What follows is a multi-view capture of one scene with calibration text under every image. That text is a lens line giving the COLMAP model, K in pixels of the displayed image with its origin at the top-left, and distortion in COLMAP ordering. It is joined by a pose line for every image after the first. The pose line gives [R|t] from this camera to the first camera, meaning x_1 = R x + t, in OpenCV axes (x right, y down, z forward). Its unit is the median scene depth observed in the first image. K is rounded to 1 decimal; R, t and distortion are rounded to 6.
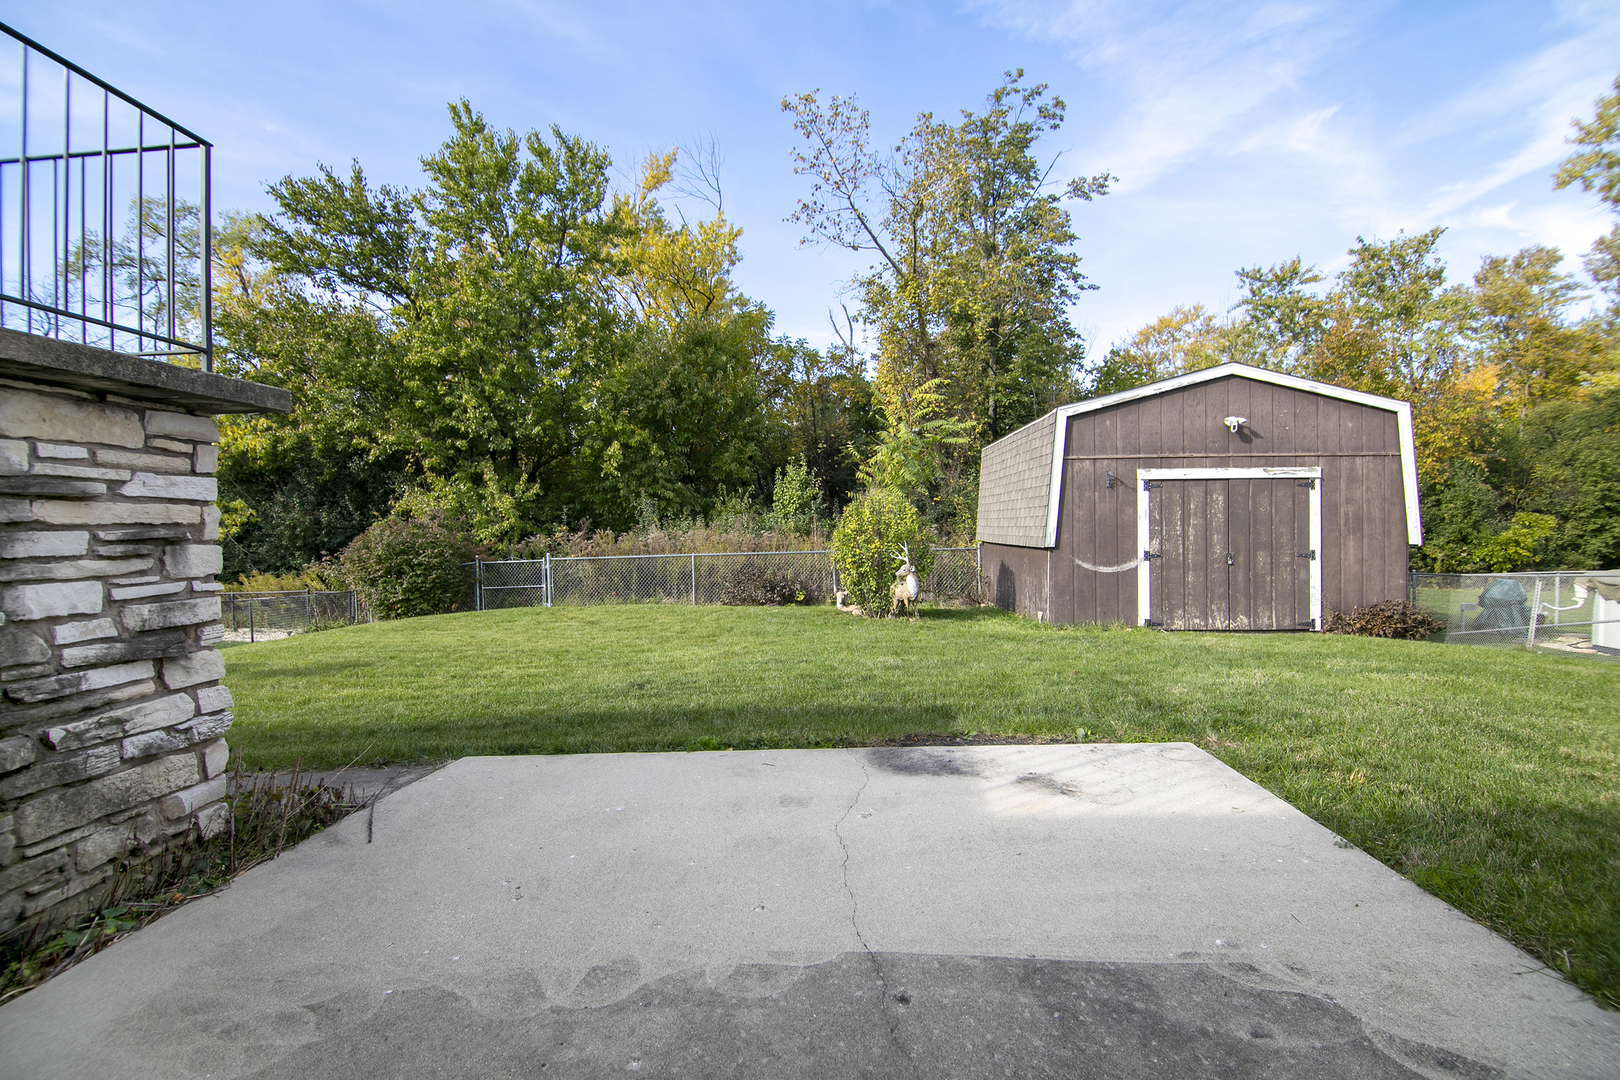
lens RADIAL K [[735.4, 0, 802.8], [0, 735.4, 532.1], [0, 0, 1]] dist [-0.001802, -0.002803]
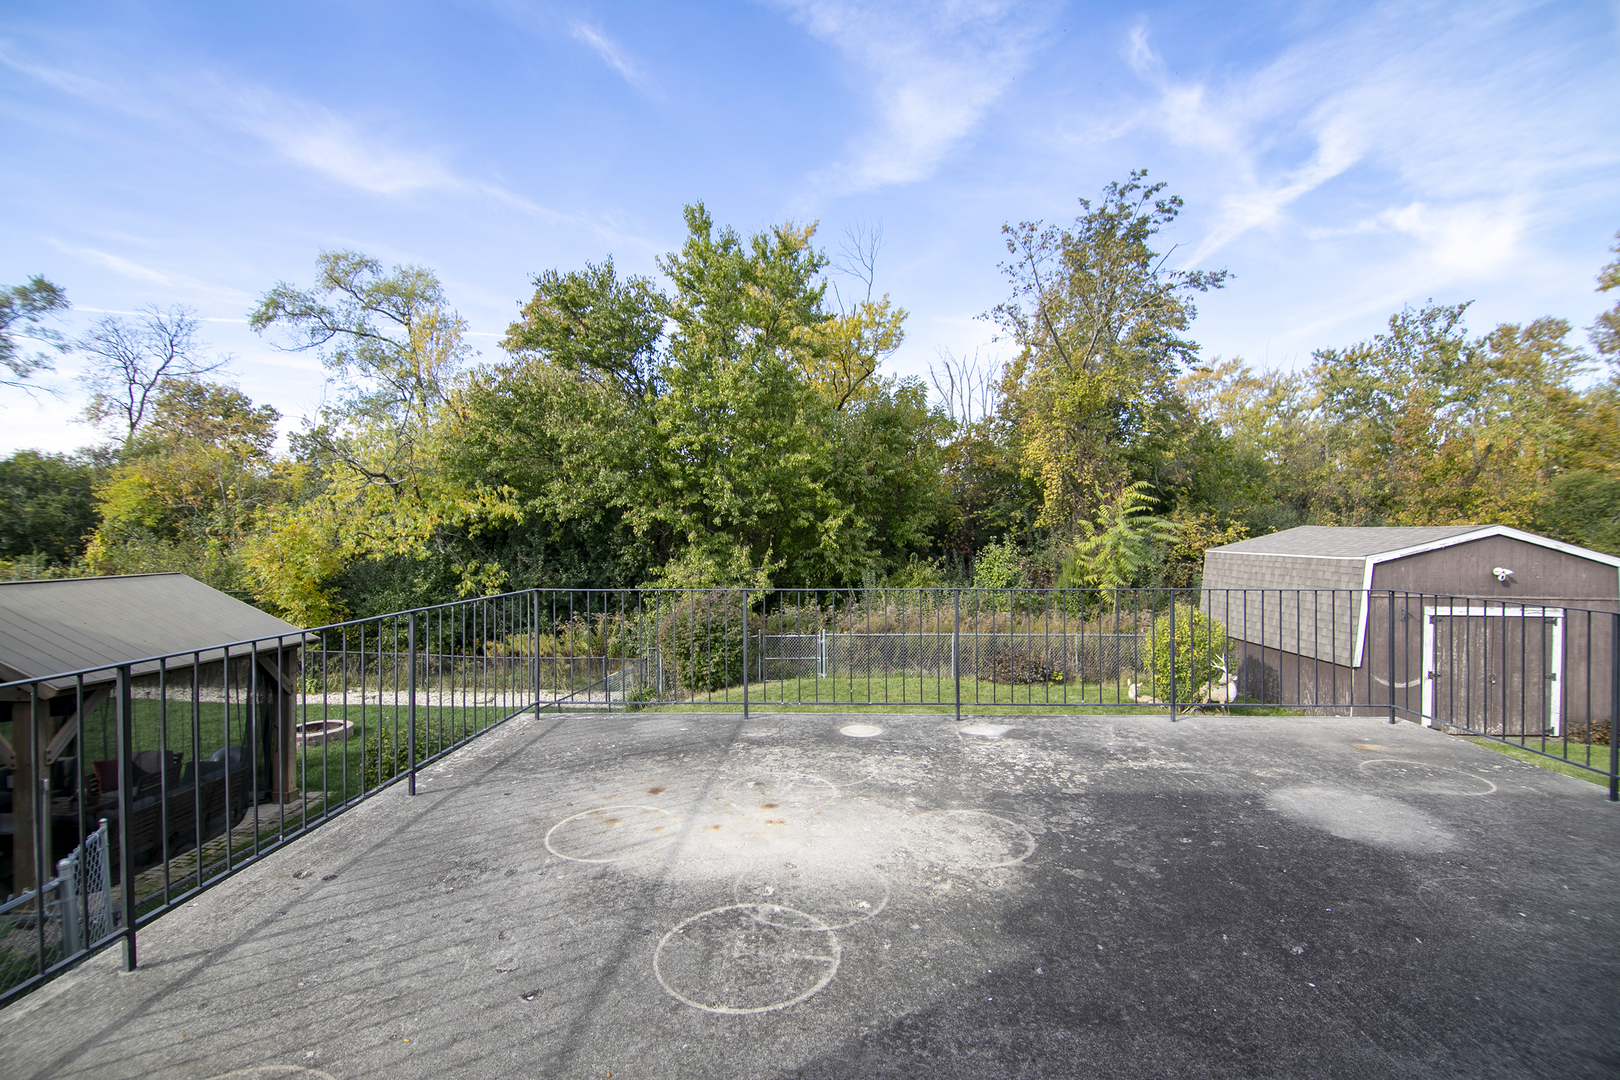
lens RADIAL K [[735.4, 0, 815.4], [0, 735.4, 537.1], [0, 0, 1]] dist [-0.001802, -0.002803]
pose [[0.998884, 0.027812, 0.038183, -0.303617], [-0.027558, 0.999595, -0.007153, -0.078953], [-0.038366, 0.006093, 0.999245, -0.105010]]
